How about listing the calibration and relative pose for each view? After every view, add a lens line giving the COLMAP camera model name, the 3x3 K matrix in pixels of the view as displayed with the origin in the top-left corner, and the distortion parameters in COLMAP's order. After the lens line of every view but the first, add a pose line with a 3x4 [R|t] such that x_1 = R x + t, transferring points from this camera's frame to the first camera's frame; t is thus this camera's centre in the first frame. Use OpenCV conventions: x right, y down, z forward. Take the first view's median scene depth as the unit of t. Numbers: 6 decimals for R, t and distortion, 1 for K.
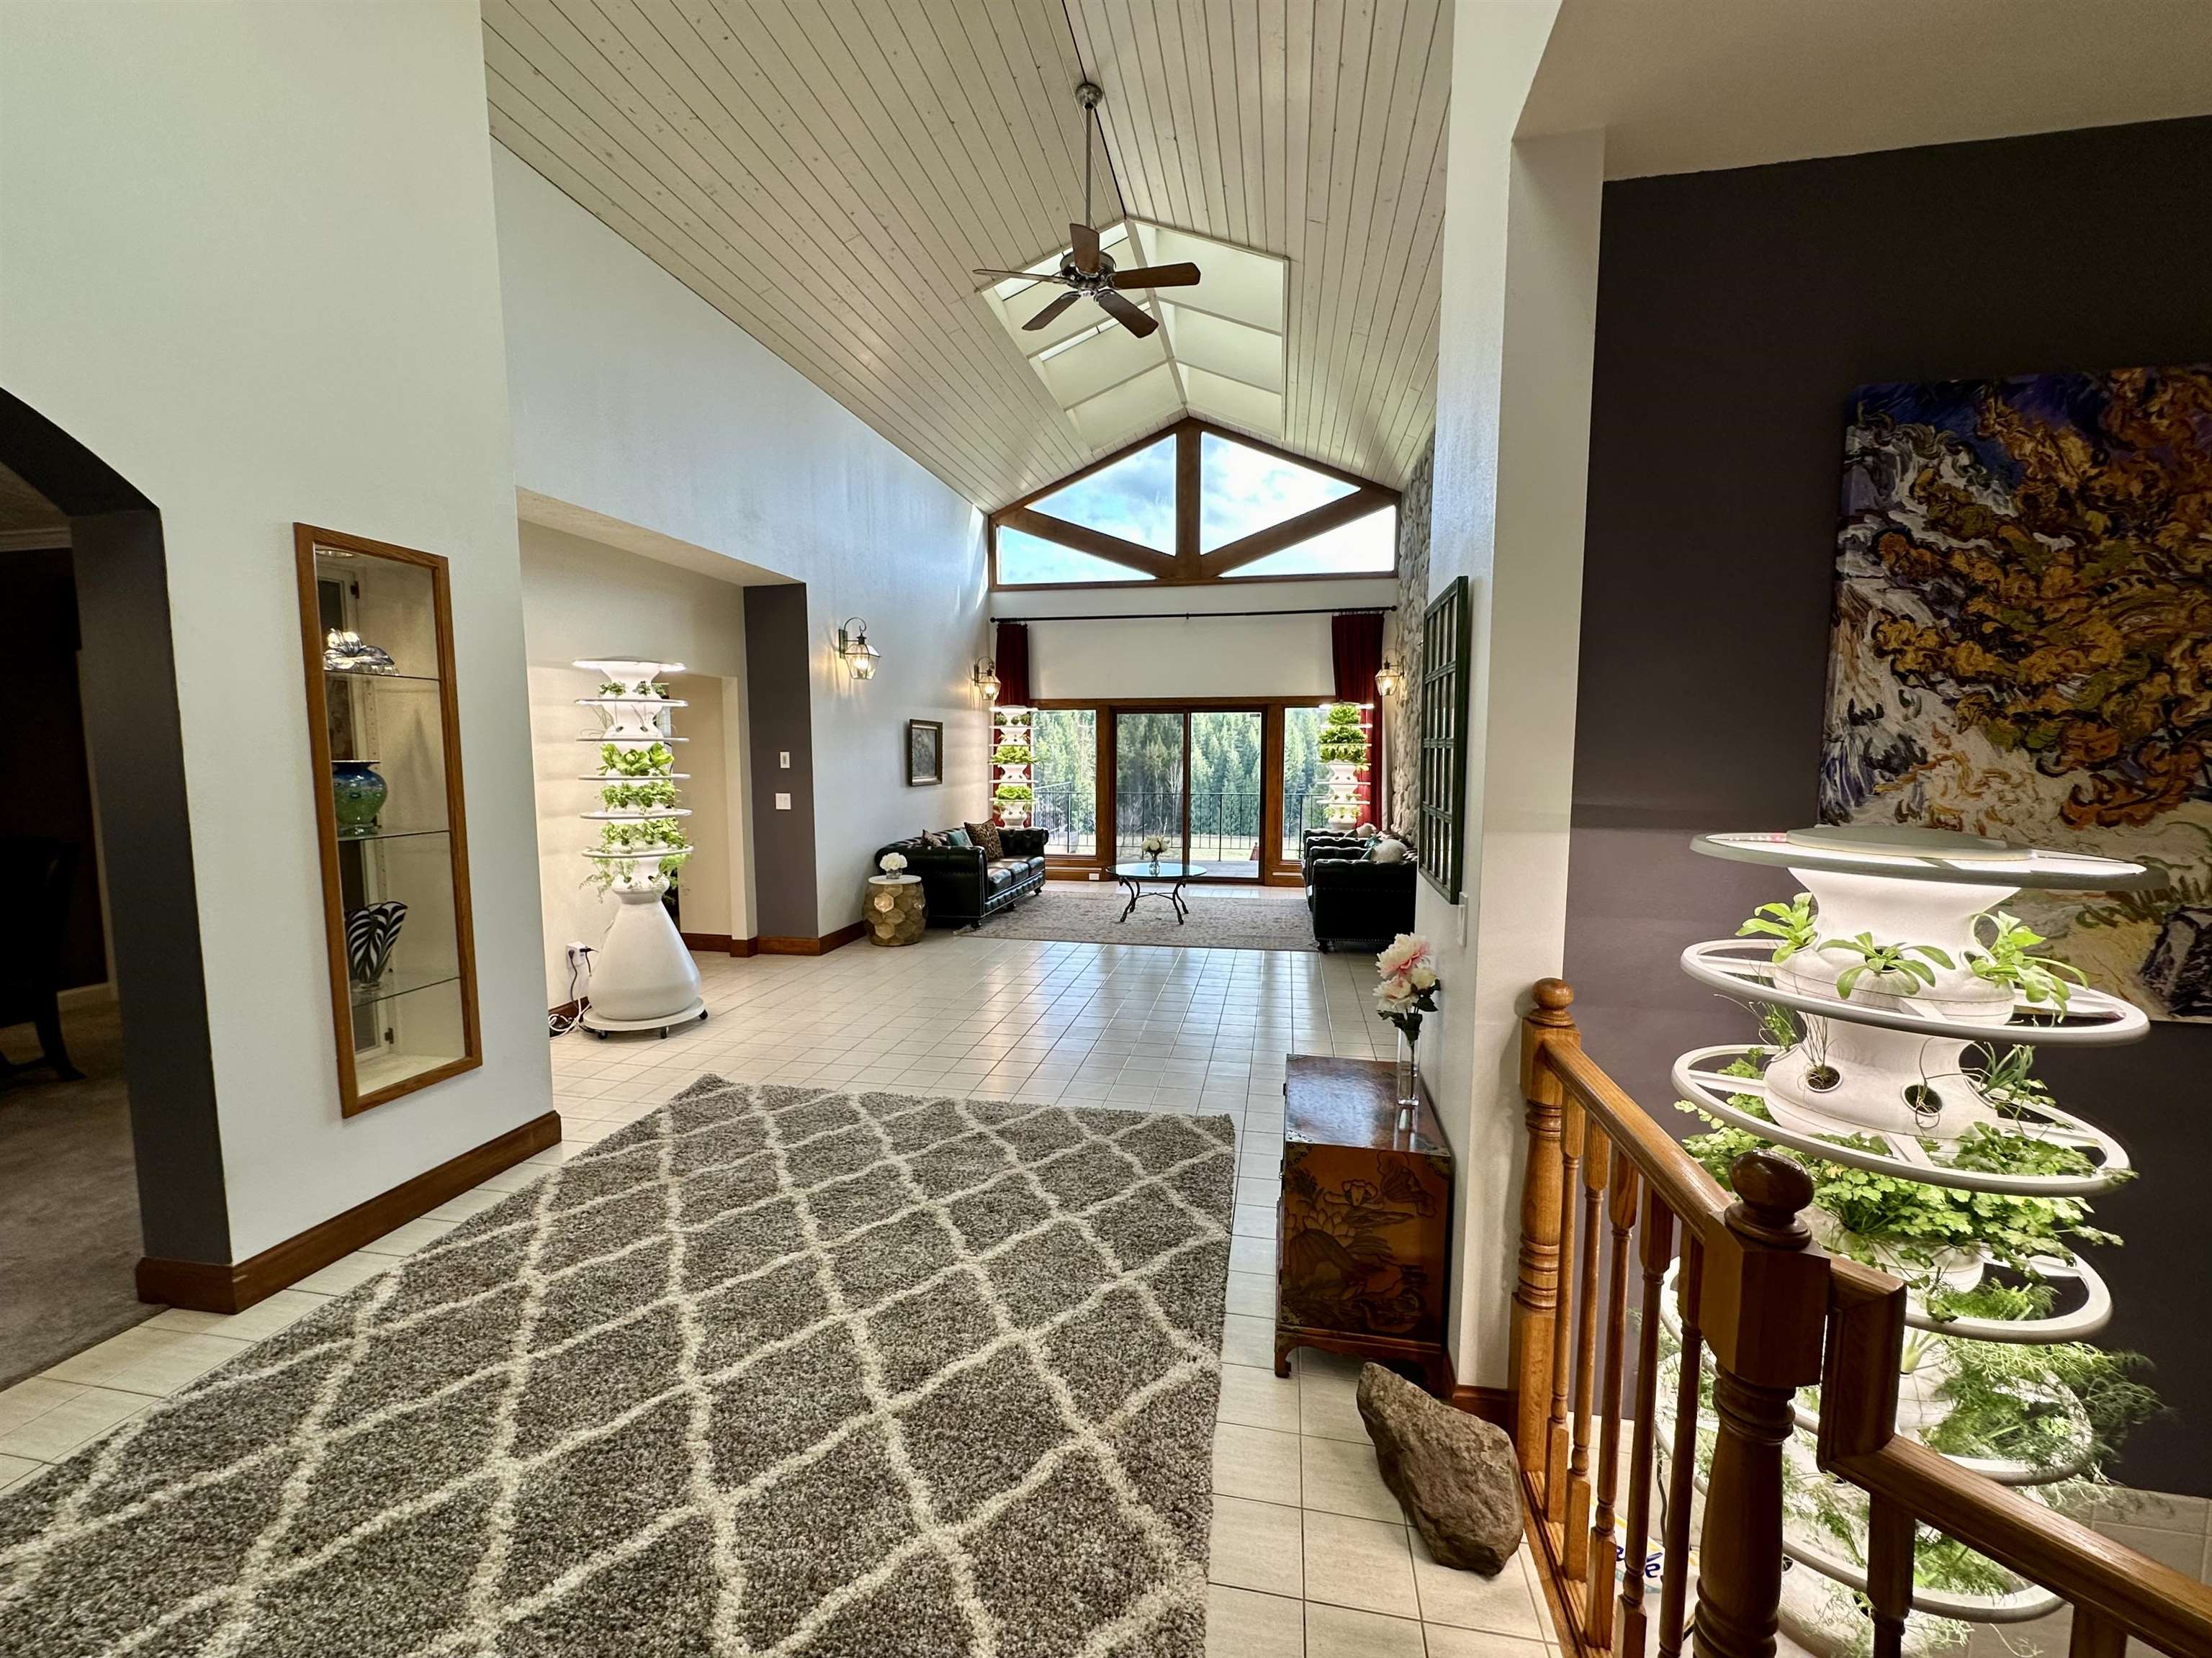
lens RADIAL K [[885.3, 0, 1112.7], [0, 885.3, 827.9], [0, 0, 1]] dist [-0.001626, -0.000003]
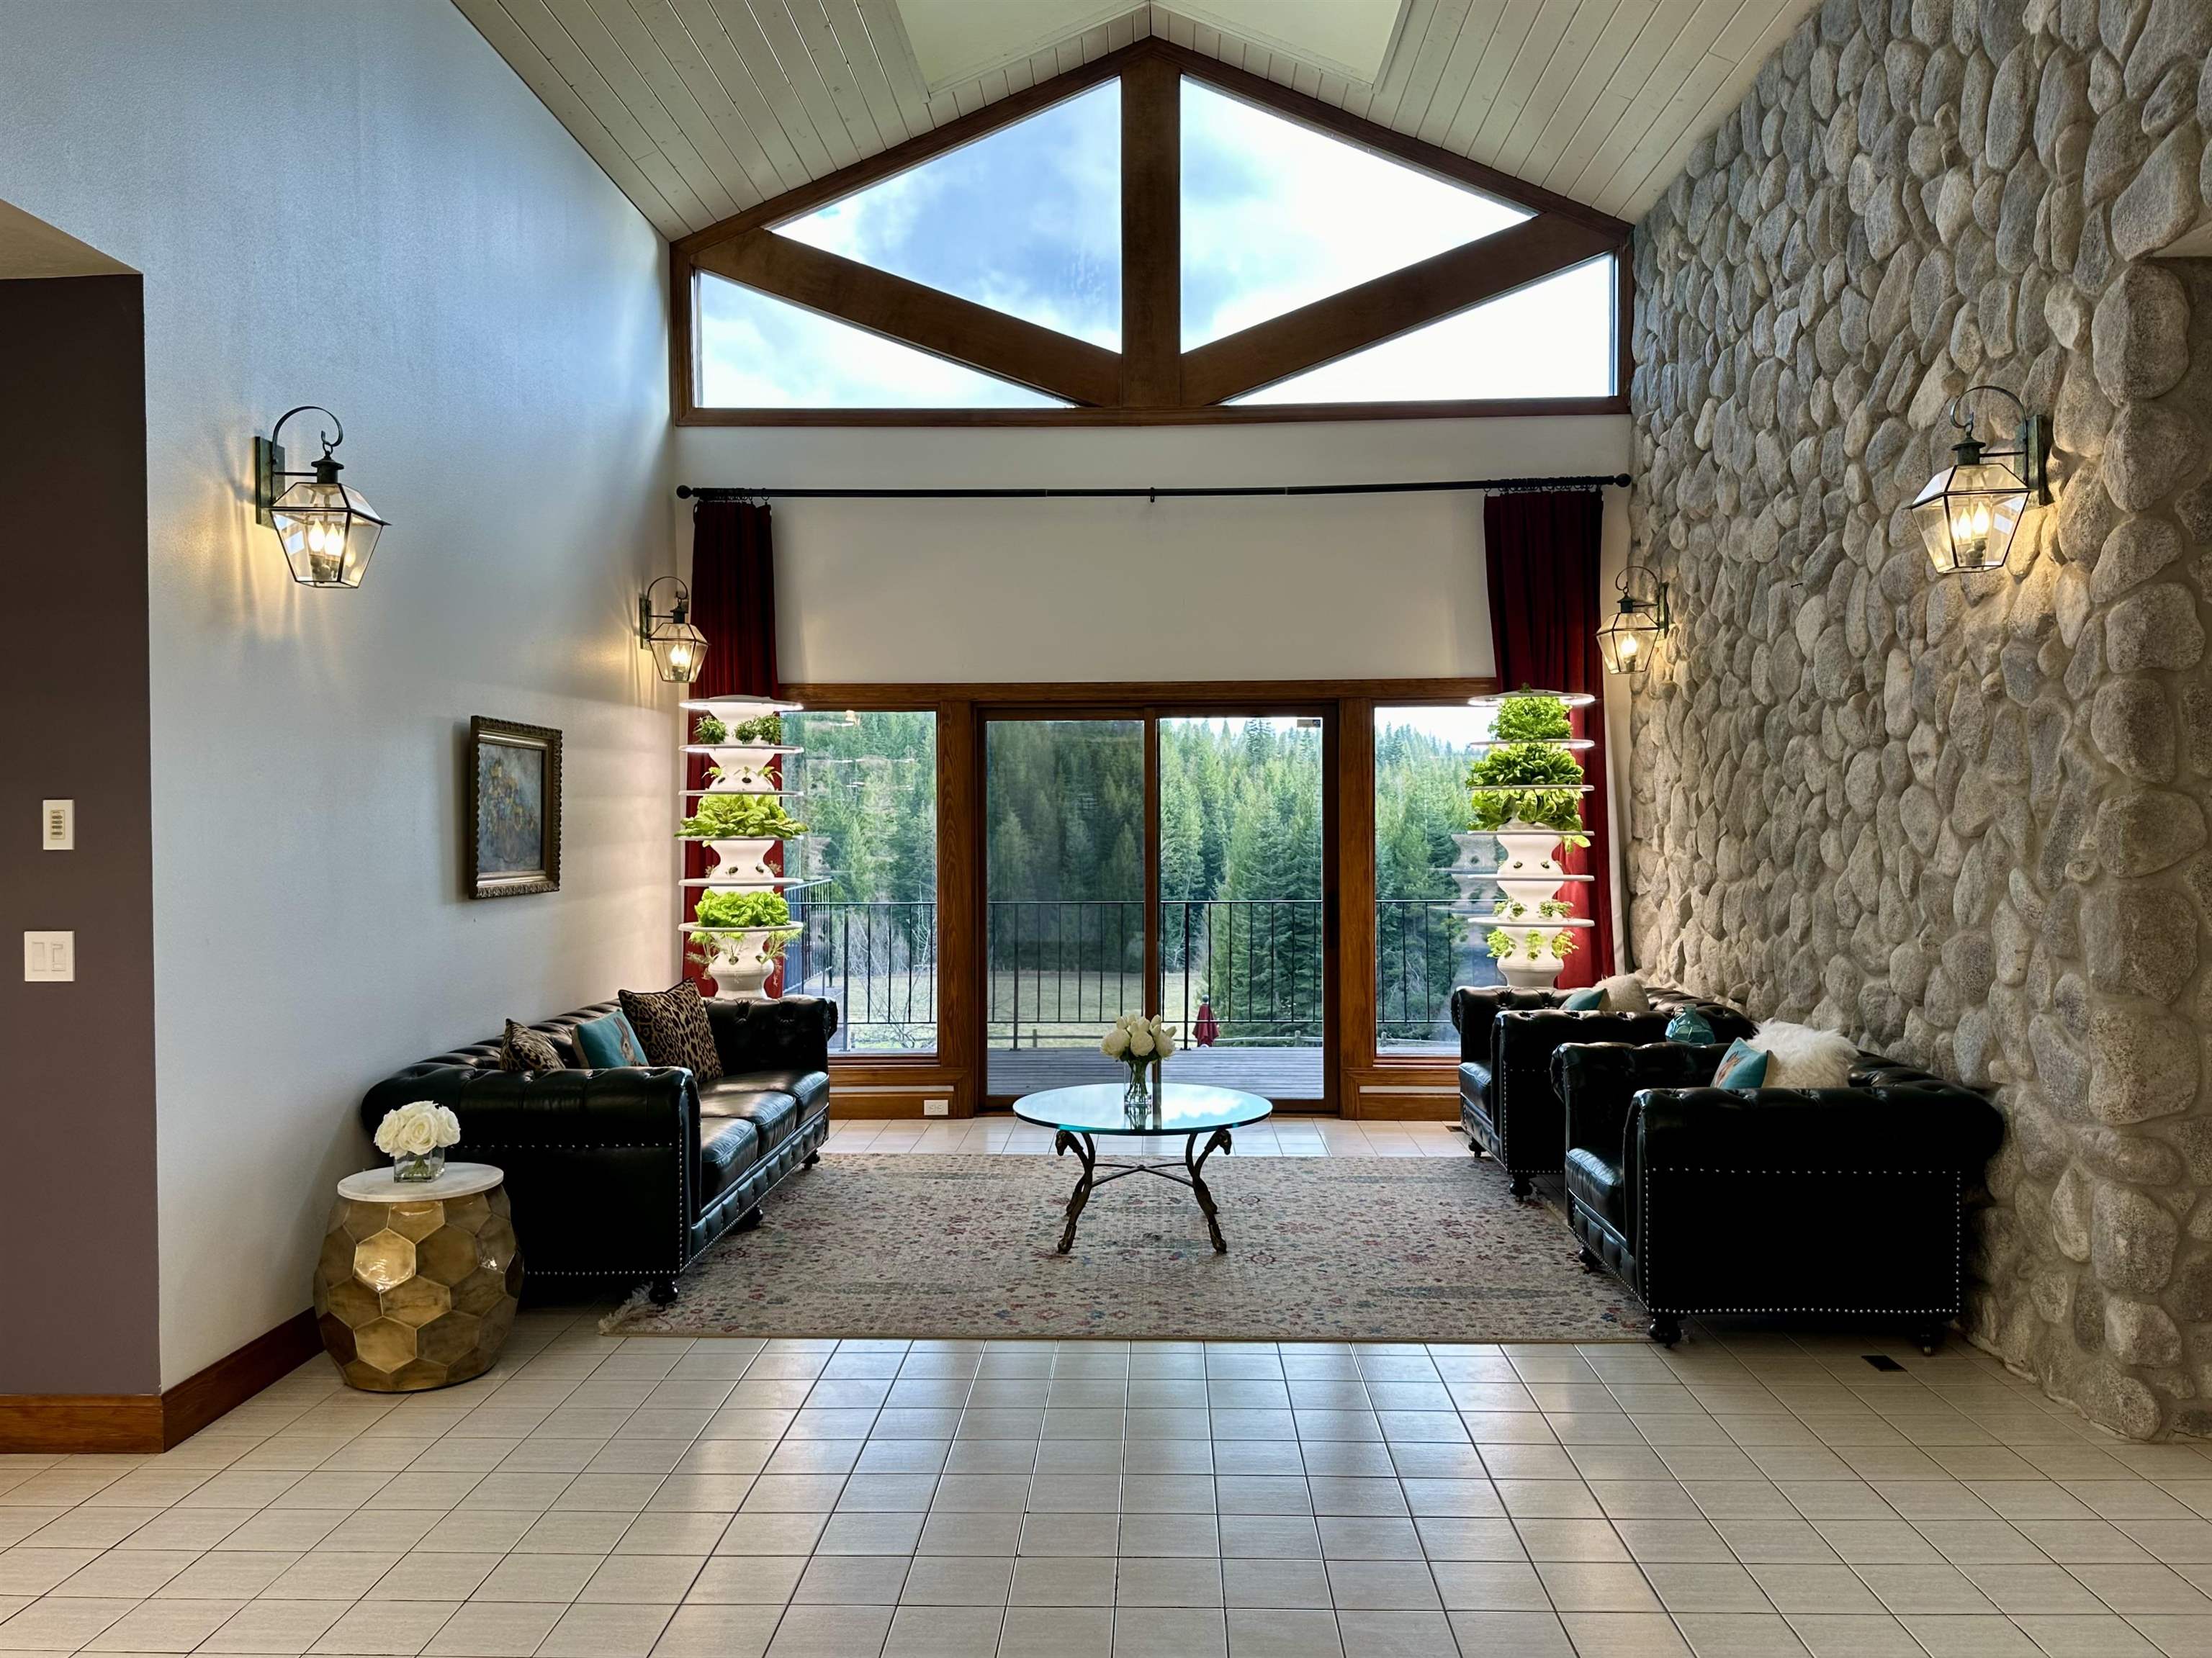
lens RADIAL K [[1588.8, 0, 1103.2], [0, 1588.8, 830.1], [0, 0, 1]] dist [0.050921, -0.013078]
pose [[0.987475, -0.006732, 0.157630, -0.064590], [0.019330, 0.996725, -0.078524, -0.015843], [-0.156585, 0.080588, 0.984371, 0.261694]]
